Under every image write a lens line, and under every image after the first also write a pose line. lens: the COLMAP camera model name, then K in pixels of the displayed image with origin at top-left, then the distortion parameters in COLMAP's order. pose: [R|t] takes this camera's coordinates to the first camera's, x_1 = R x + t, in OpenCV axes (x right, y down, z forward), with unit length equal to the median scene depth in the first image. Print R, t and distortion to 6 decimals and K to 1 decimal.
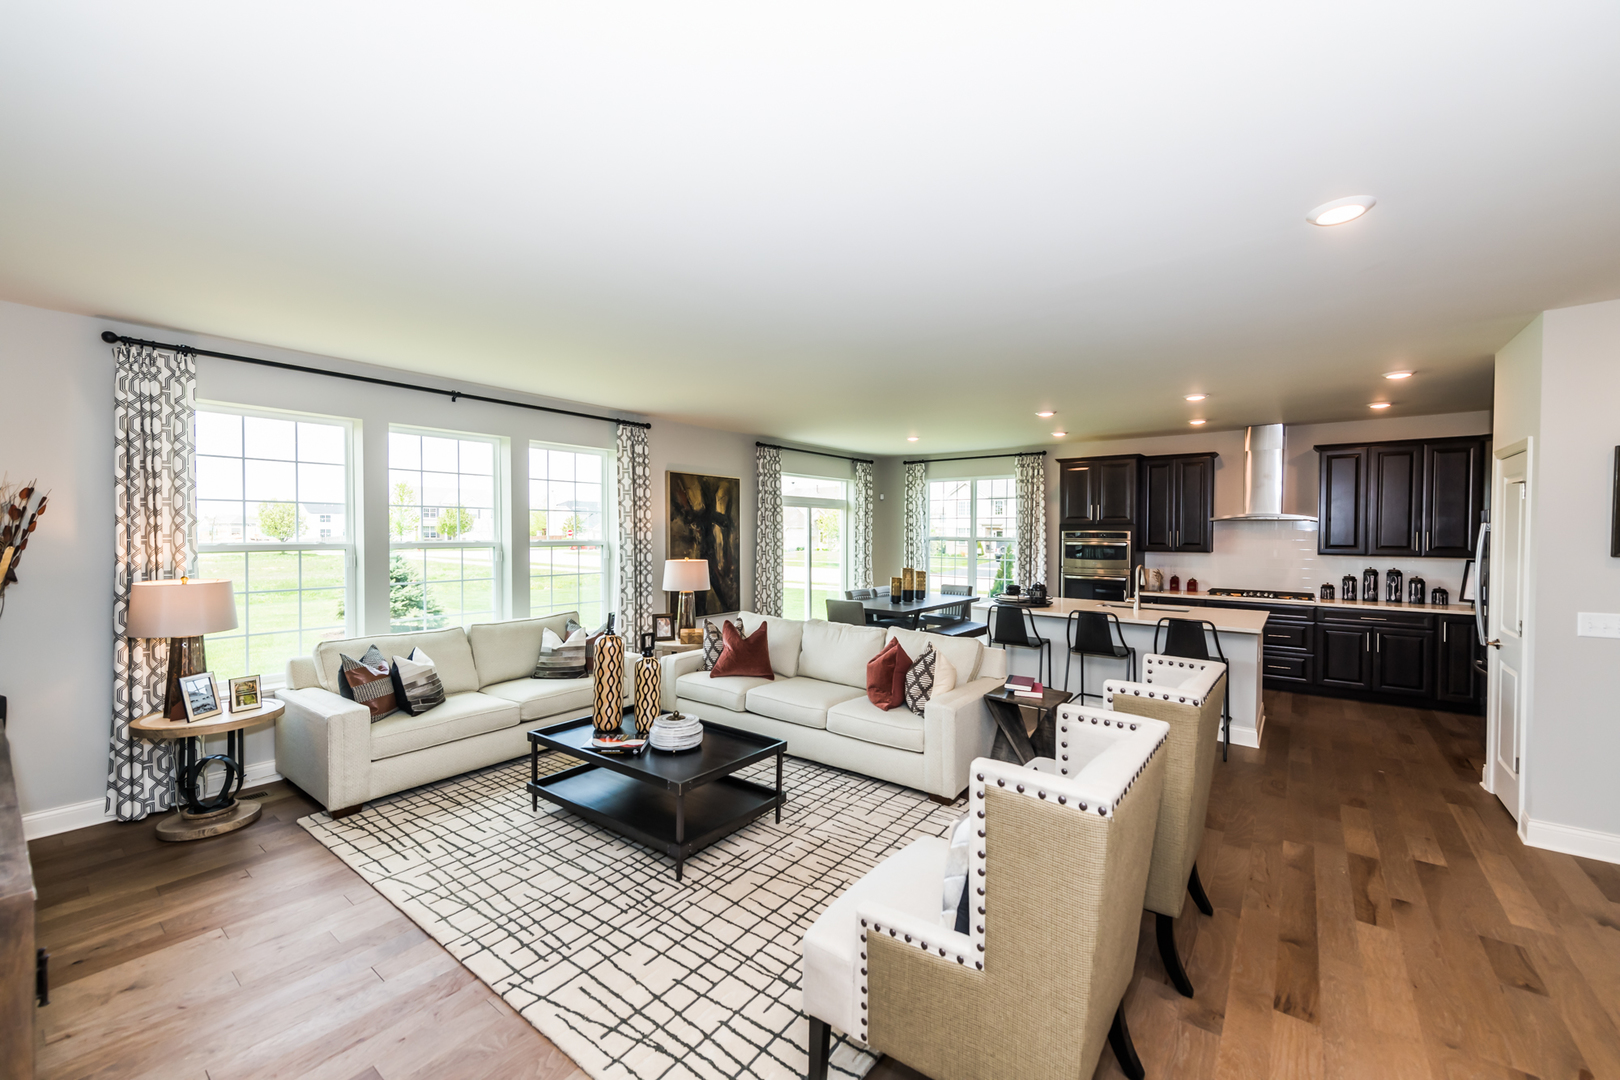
lens RADIAL K [[631.8, 0, 806.3], [0, 631.8, 539.8], [0, 0, 1]] dist [0.000255, -0.000328]
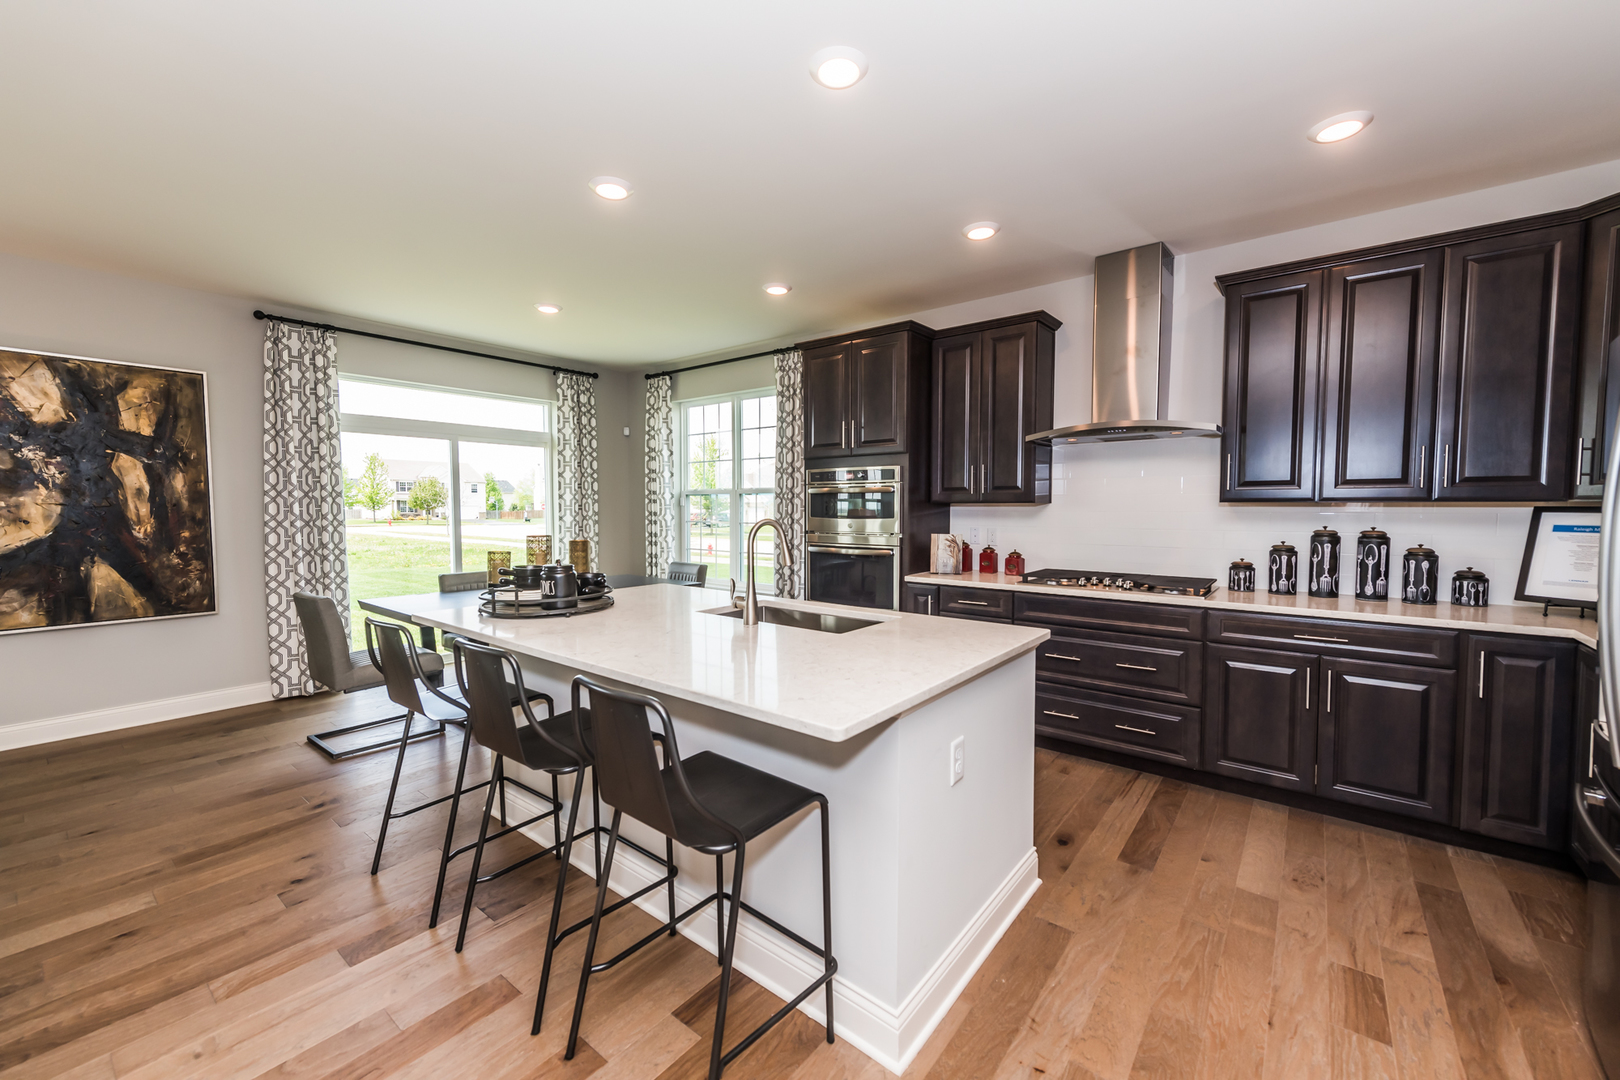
lens RADIAL K [[631.8, 0, 812.3], [0, 631.8, 533.1], [0, 0, 1]] dist [0.000255, -0.000328]
pose [[0.999997, -0.002214, -0.000812, 0.491692], [0.002236, 0.999599, 0.028214, 0.033217], [0.000749, -0.028216, 0.999602, 0.506915]]
